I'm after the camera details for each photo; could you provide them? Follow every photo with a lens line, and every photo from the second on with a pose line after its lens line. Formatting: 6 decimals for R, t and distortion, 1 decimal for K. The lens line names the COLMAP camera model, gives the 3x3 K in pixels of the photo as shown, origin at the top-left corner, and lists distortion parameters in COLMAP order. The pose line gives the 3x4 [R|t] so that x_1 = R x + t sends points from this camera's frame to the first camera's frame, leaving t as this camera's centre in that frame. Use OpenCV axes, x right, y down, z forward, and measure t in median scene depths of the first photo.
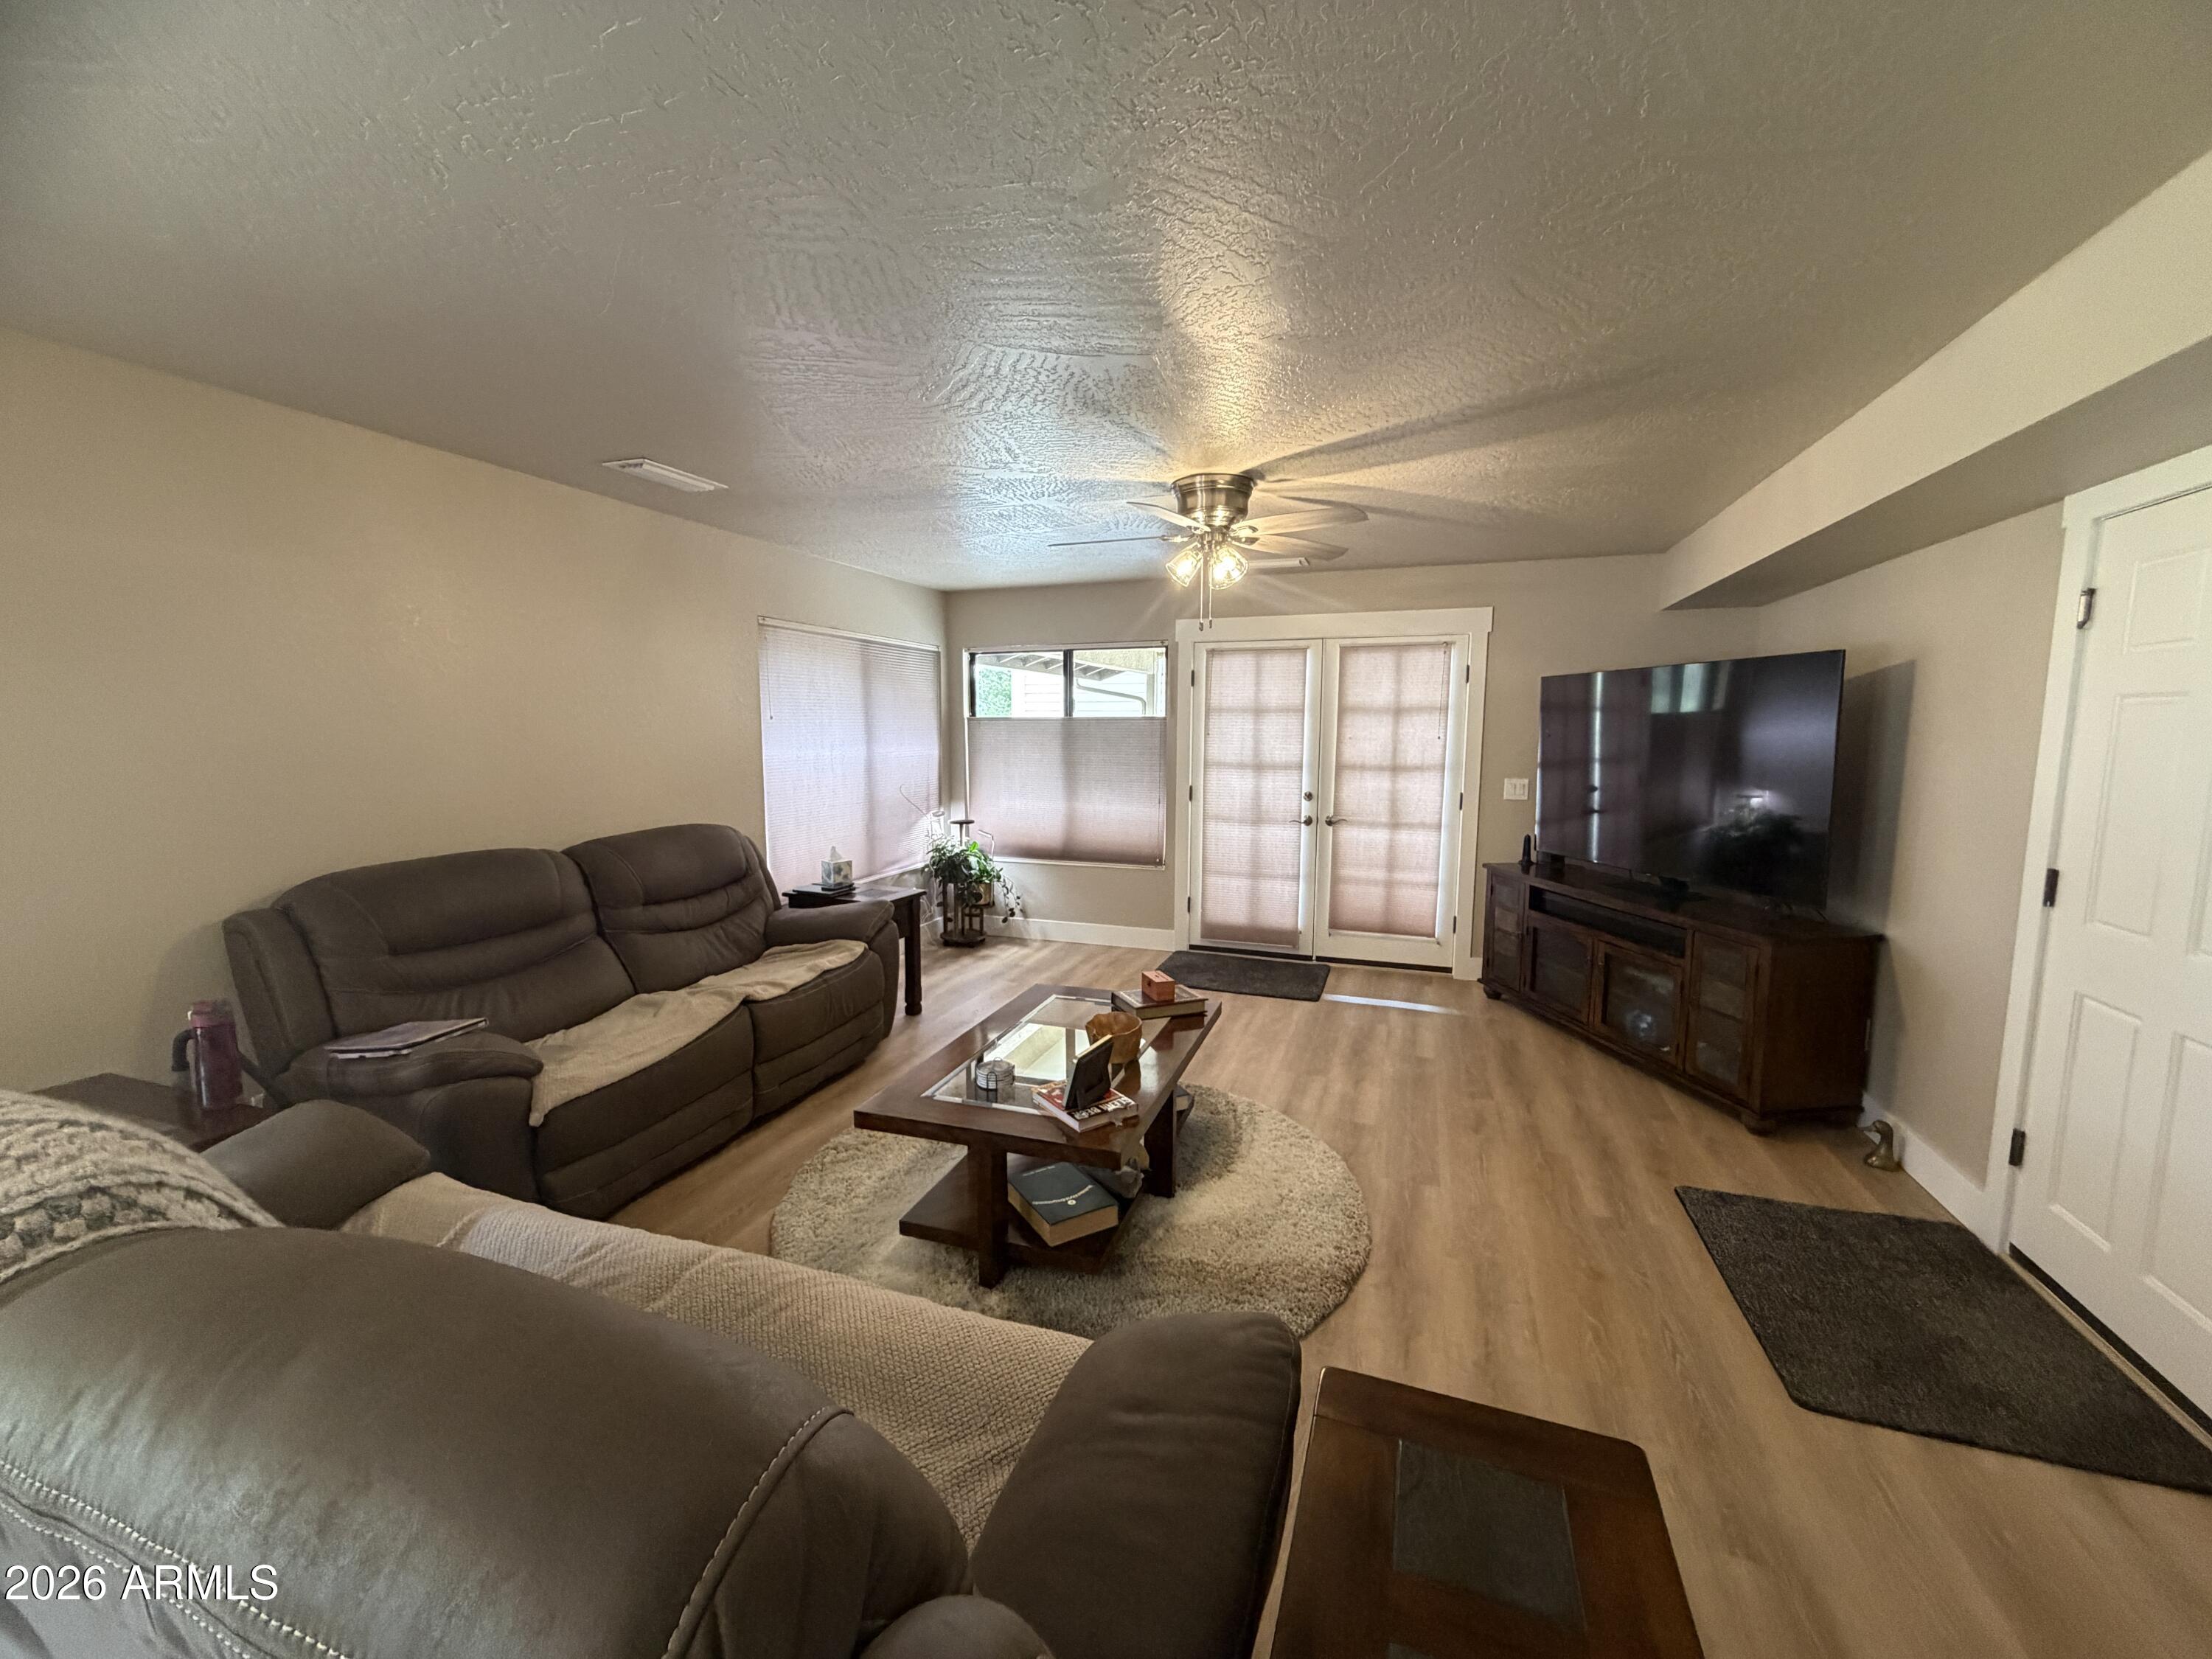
lens RADIAL K [[873.3, 0, 1106.0], [0, 873.3, 829.5], [0, 0, 1]] dist [-0.001475, 0.000261]
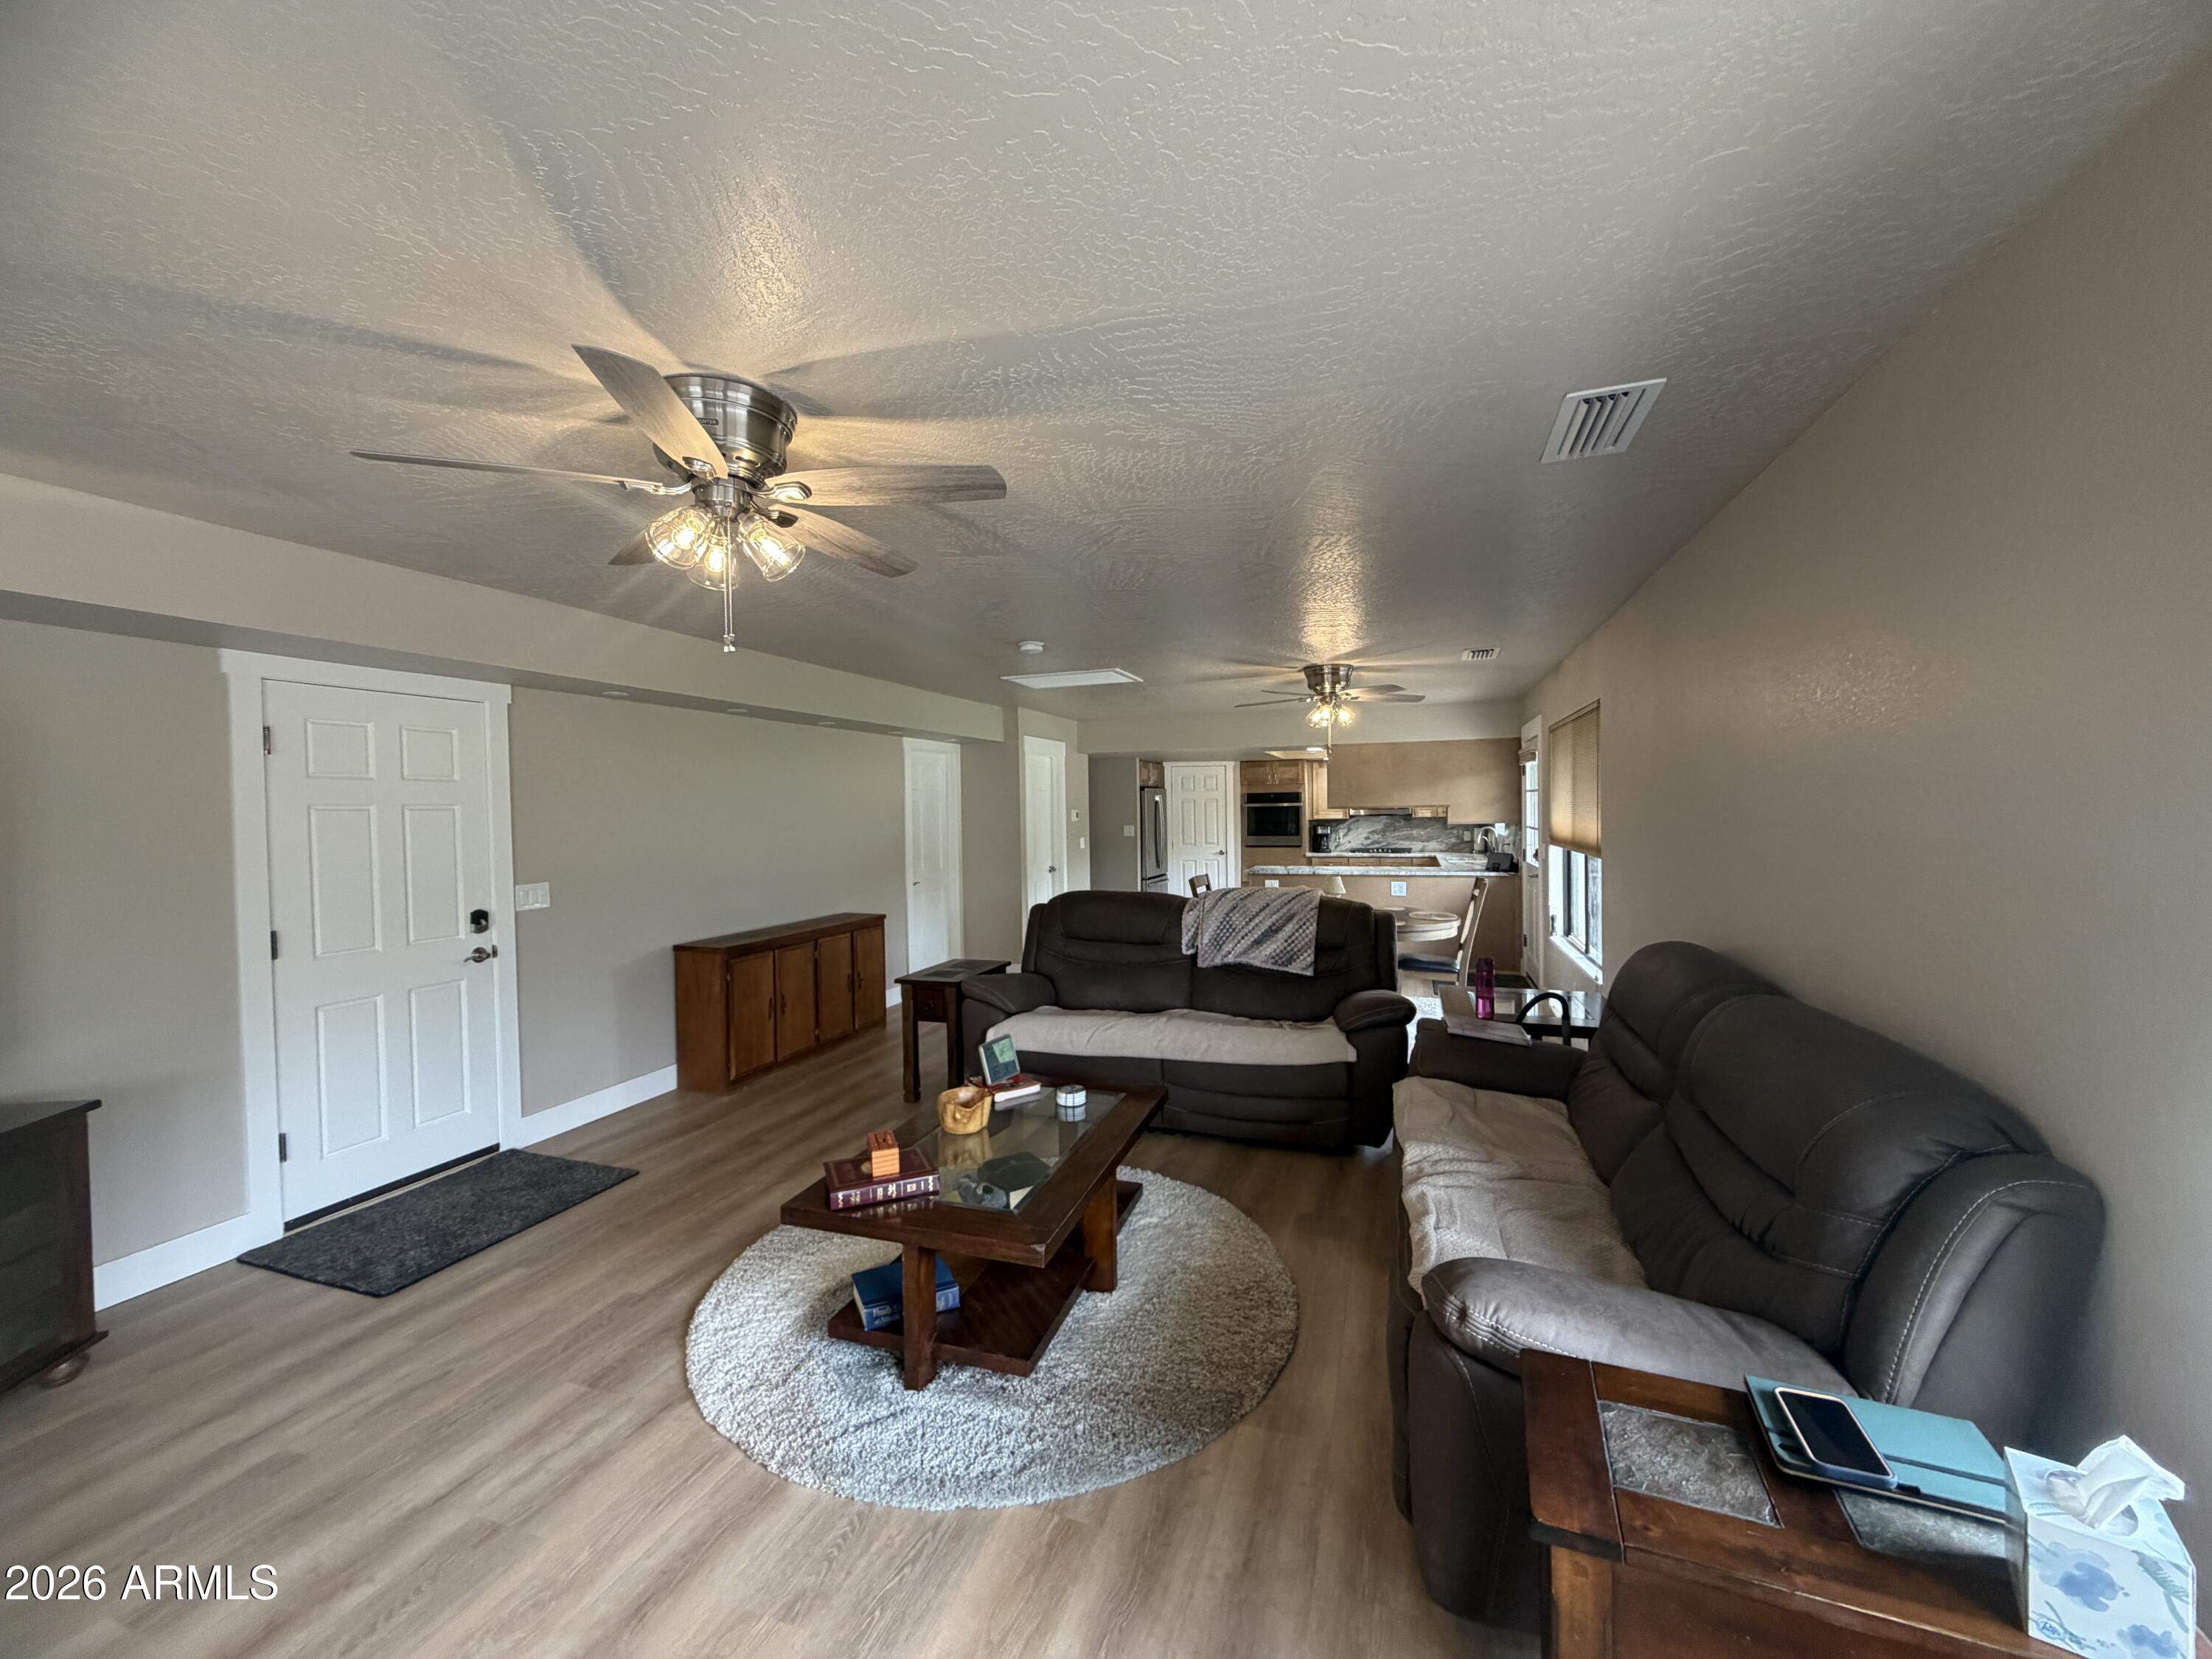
lens RADIAL K [[873.3, 0, 1106.0], [0, 873.3, 829.5], [0, 0, 1]] dist [-0.001475, 0.000261]
pose [[-0.999752, 0.015833, -0.015668, -0.130470], [0.013507, 0.990225, 0.138822, -0.208144], [0.017713, 0.138576, -0.990193, 1.748751]]
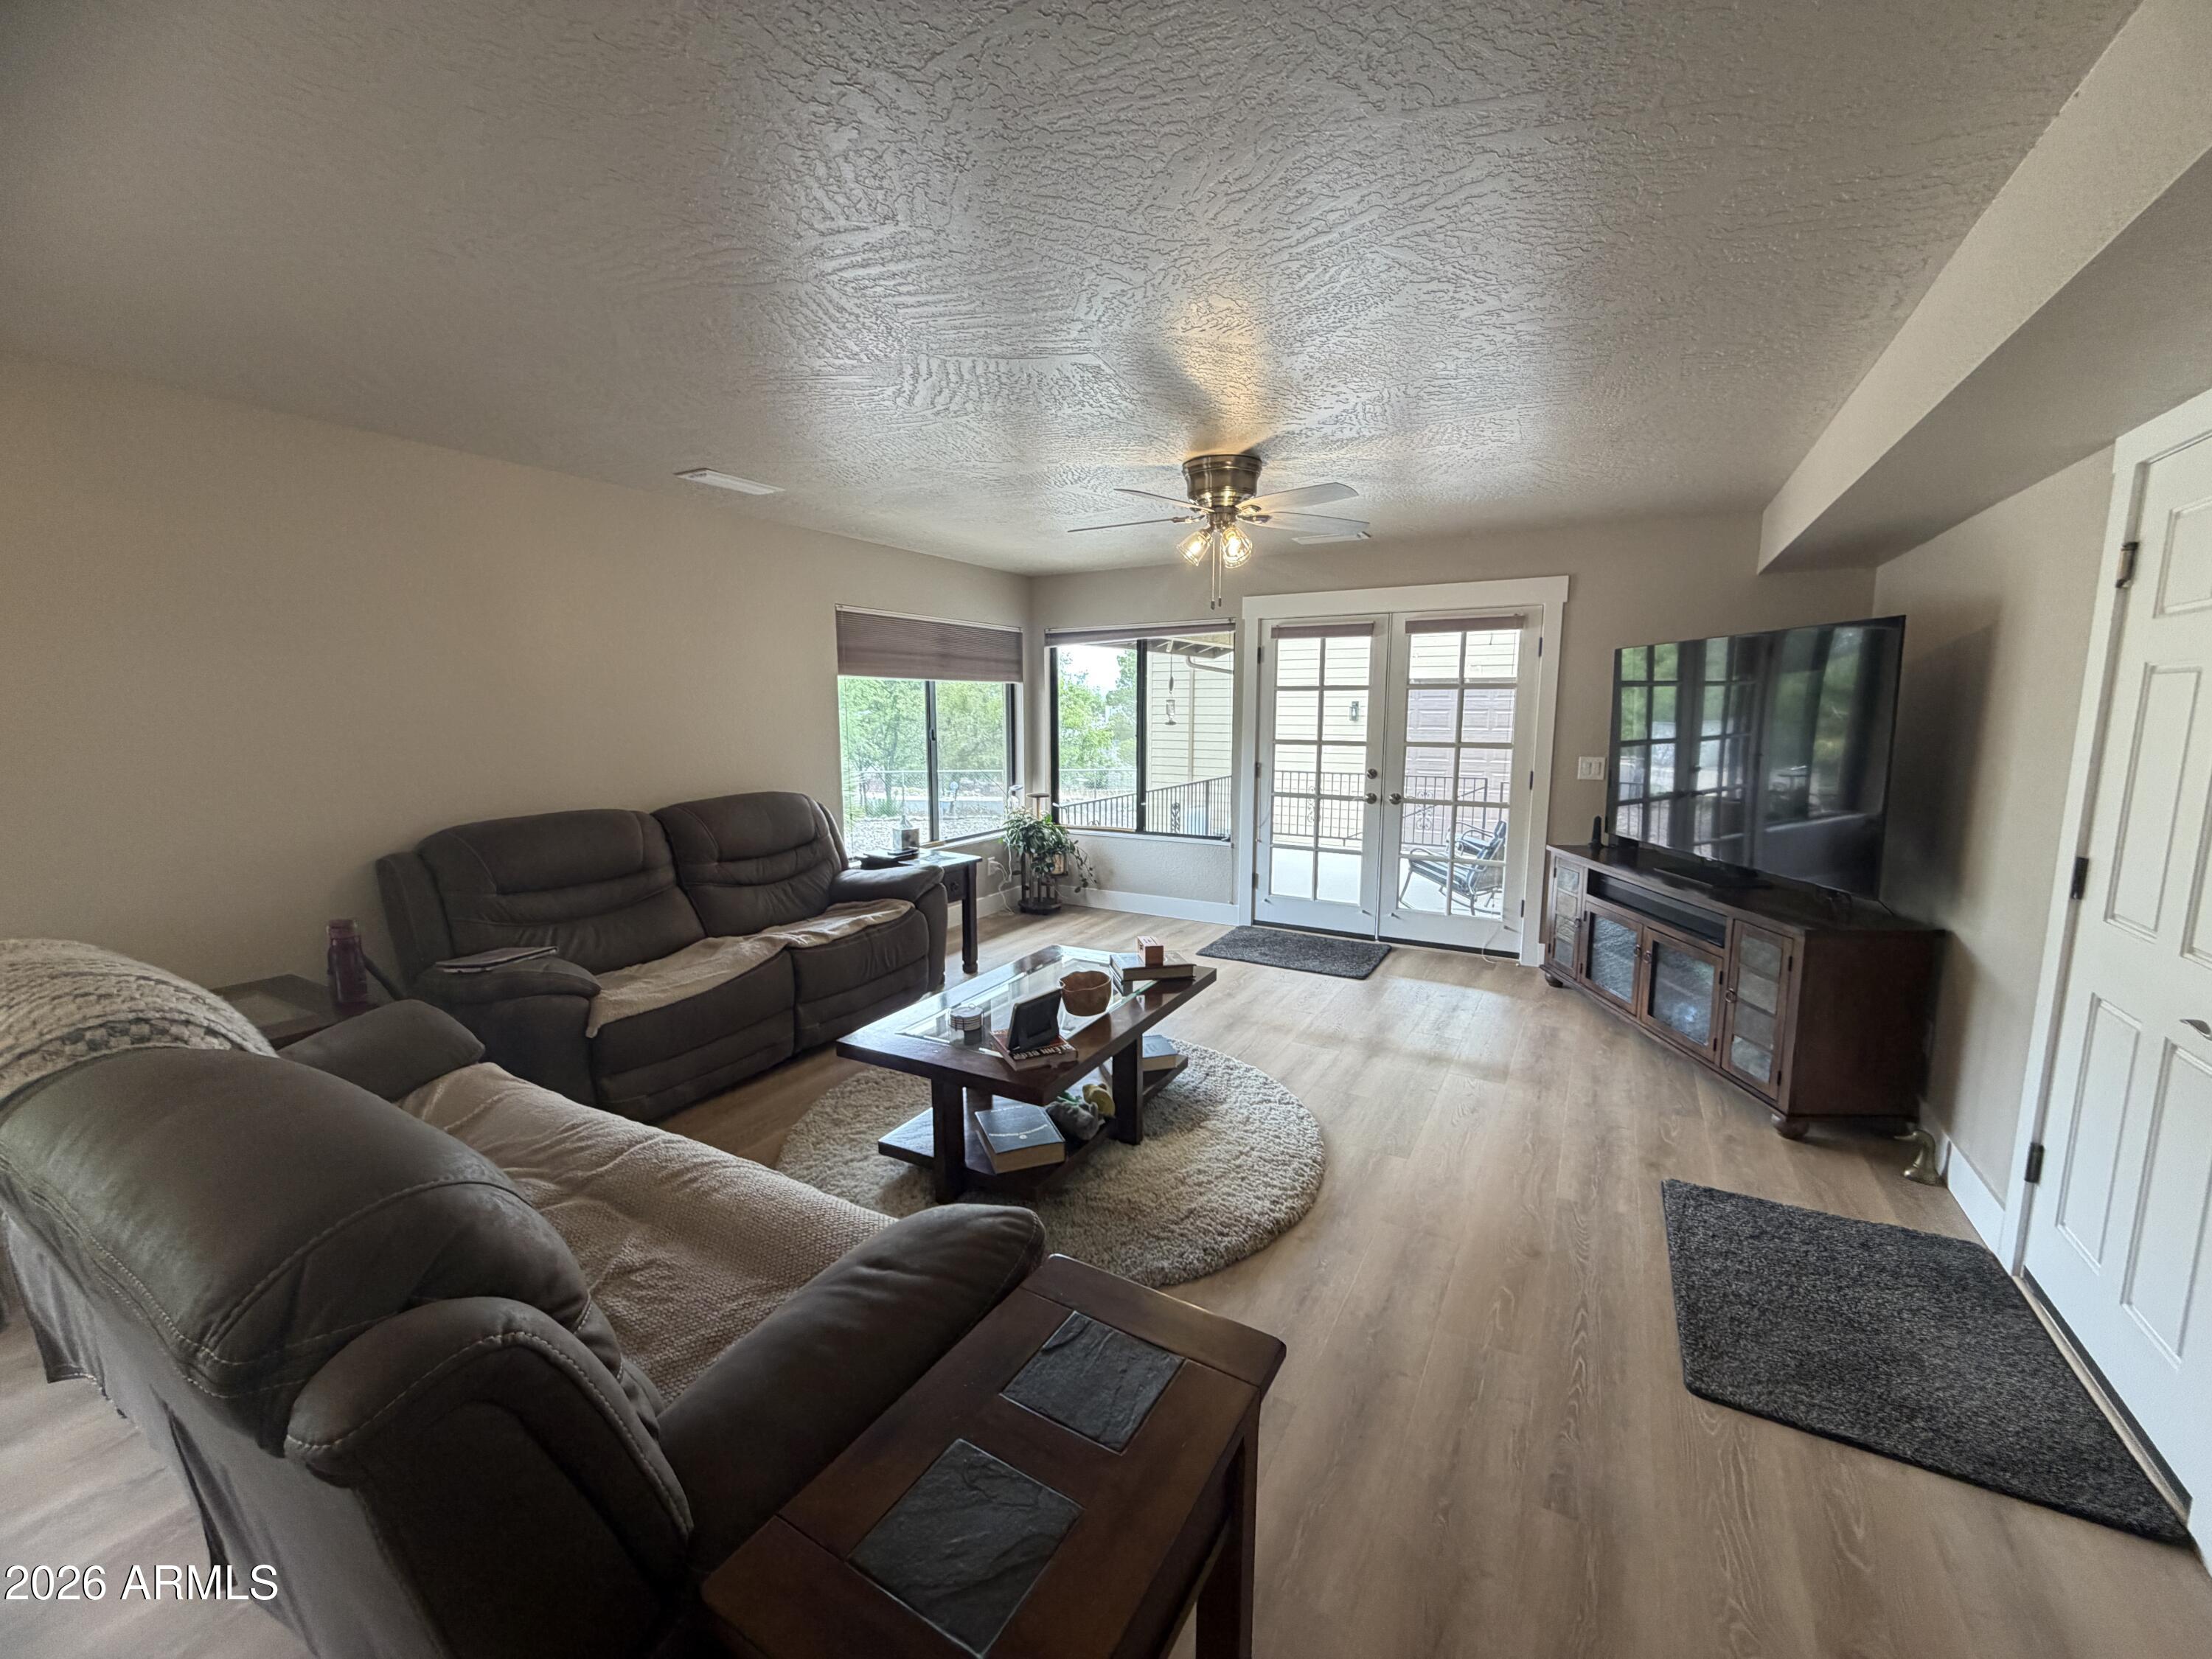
lens RADIAL K [[873.3, 0, 1106.0], [0, 873.3, 829.5], [0, 0, 1]] dist [-0.001475, 0.000261]
pose [[0.984840, 0.020603, -0.172236, 0.188345], [-0.016547, 0.999552, 0.024955, 0.008398], [0.172672, -0.021727, 0.984740, -0.042910]]
